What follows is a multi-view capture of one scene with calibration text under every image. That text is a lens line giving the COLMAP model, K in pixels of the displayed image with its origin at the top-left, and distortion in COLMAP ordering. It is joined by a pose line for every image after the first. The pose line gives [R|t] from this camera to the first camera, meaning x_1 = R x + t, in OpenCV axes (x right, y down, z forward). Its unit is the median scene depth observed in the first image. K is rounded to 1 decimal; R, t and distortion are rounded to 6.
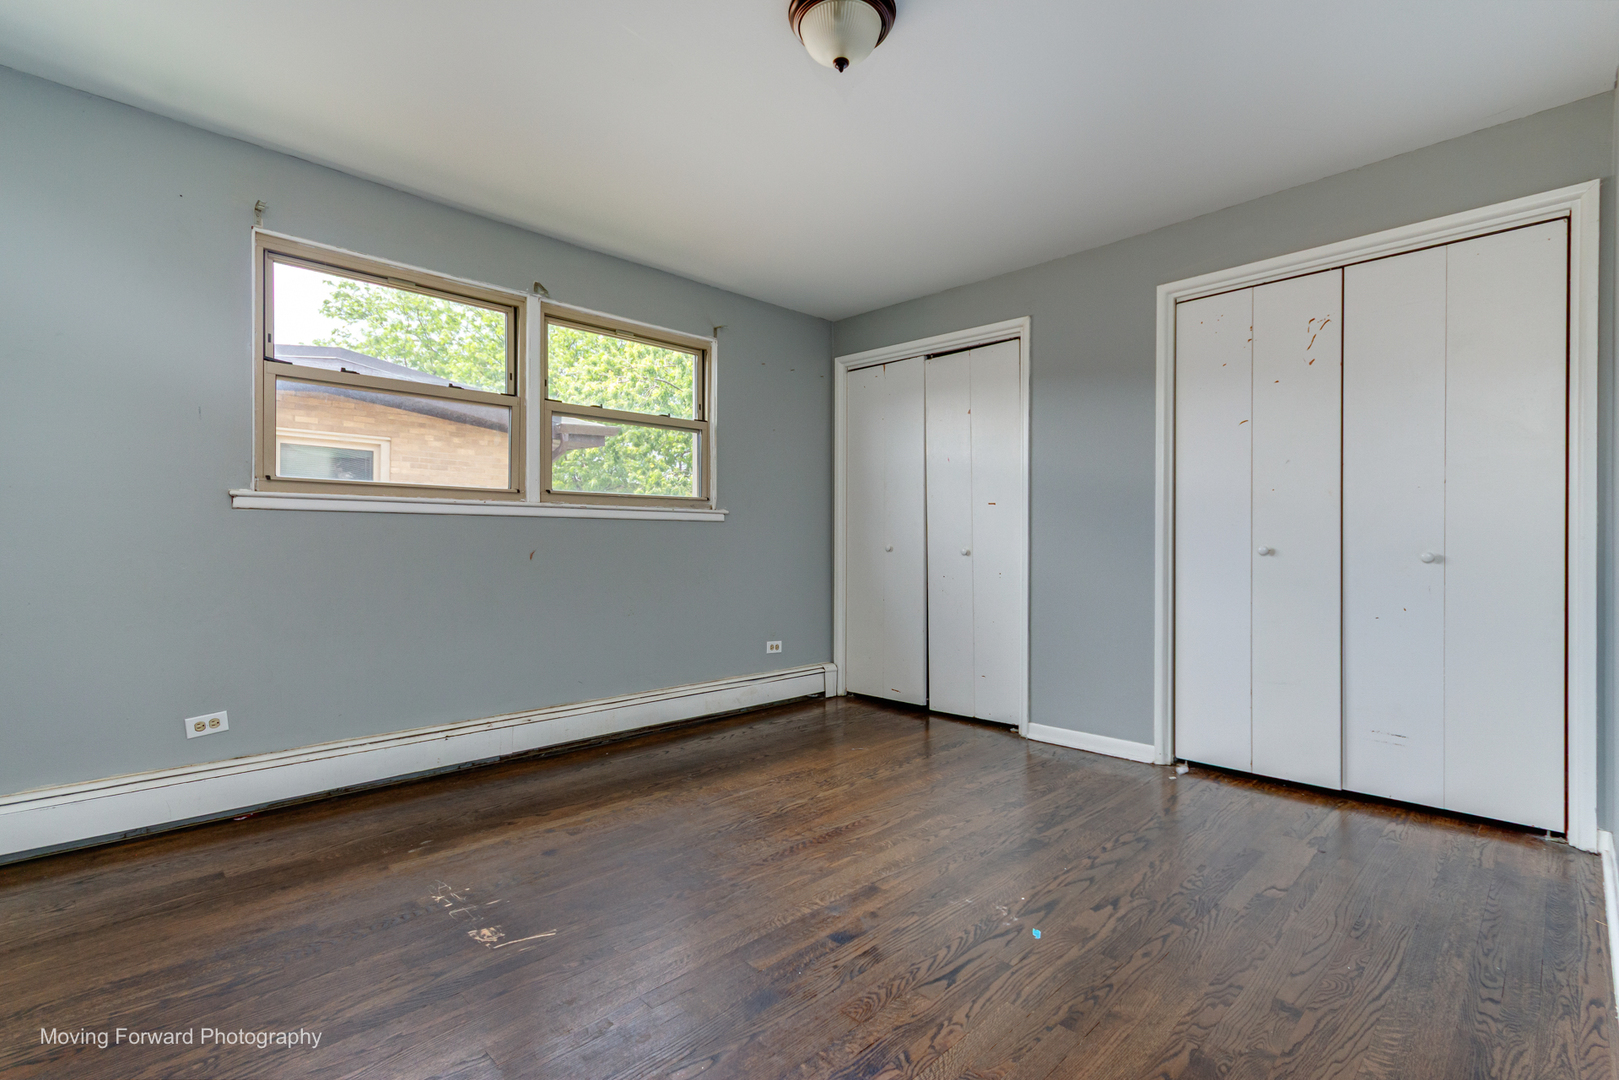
lens RADIAL K [[751.7, 0, 810.0], [0, 751.7, 544.7], [0, 0, 1]] dist [0.002887, 0.000663]
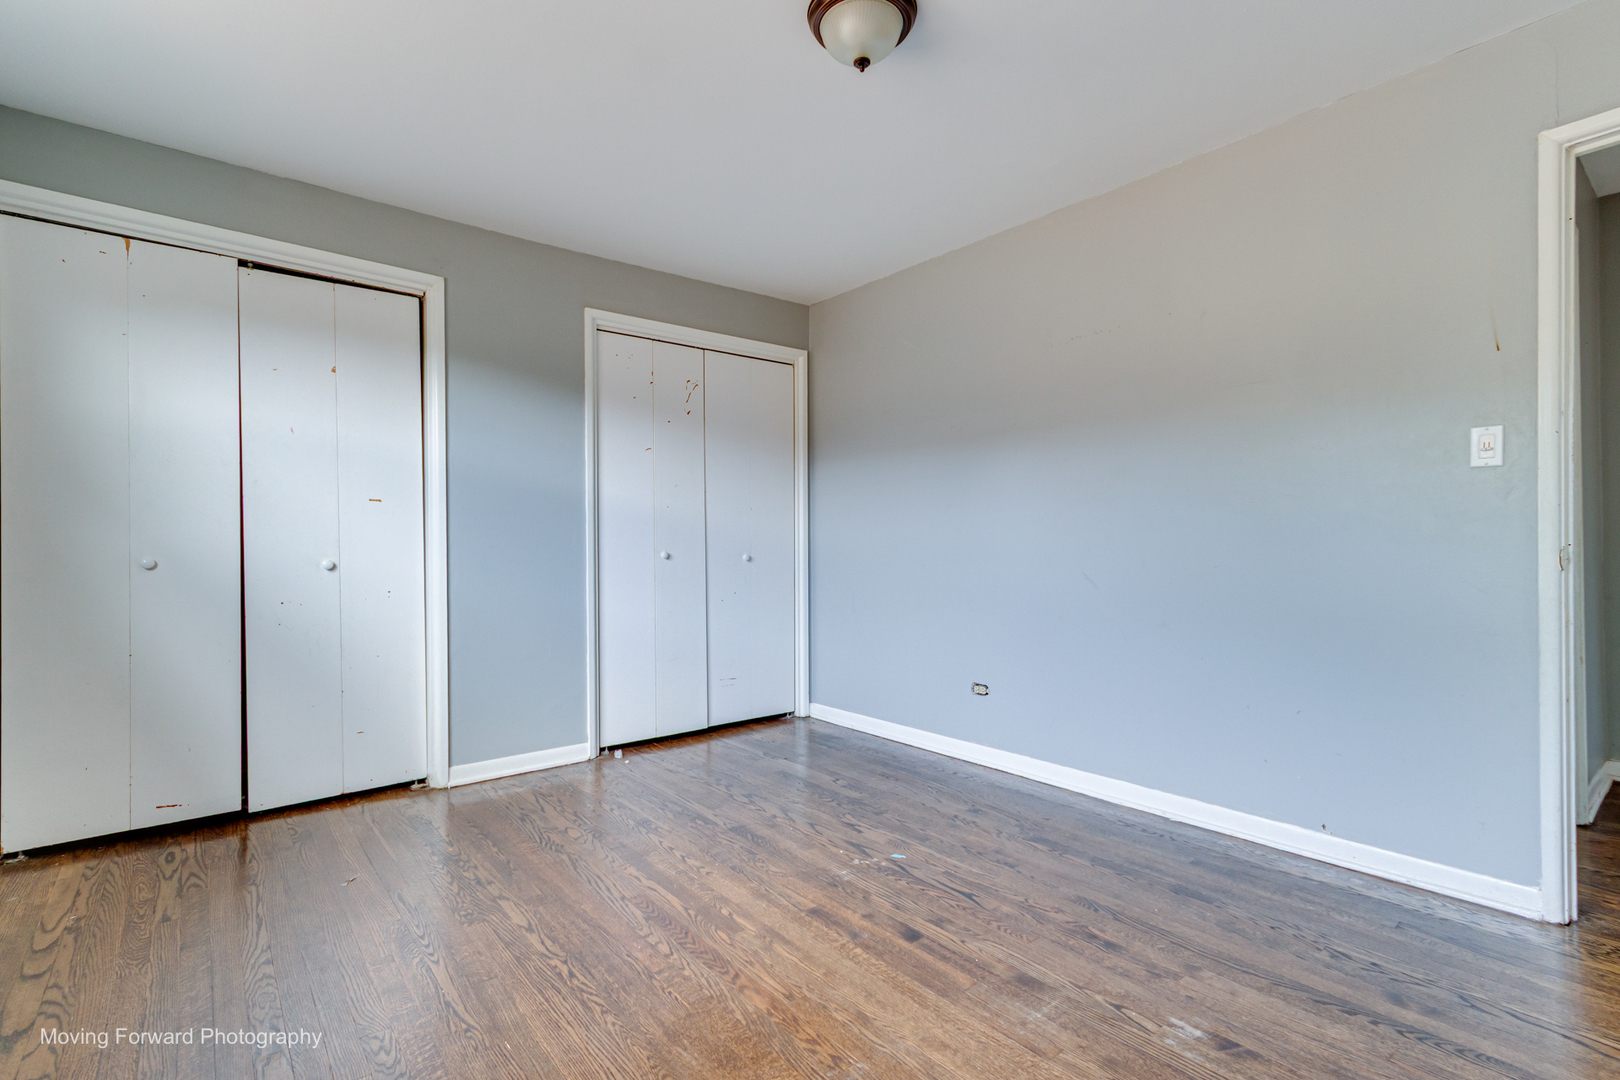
lens RADIAL K [[754.2, 0, 810.0], [0, 754.2, 540.0], [0, 0, 1]] dist [-0.000771, -0.000089]
pose [[0.090883, 0.006215, 0.995842, -0.662586], [0.010869, 0.999915, -0.007233, -0.005859], [-0.995802, 0.011481, 0.090808, 0.691895]]
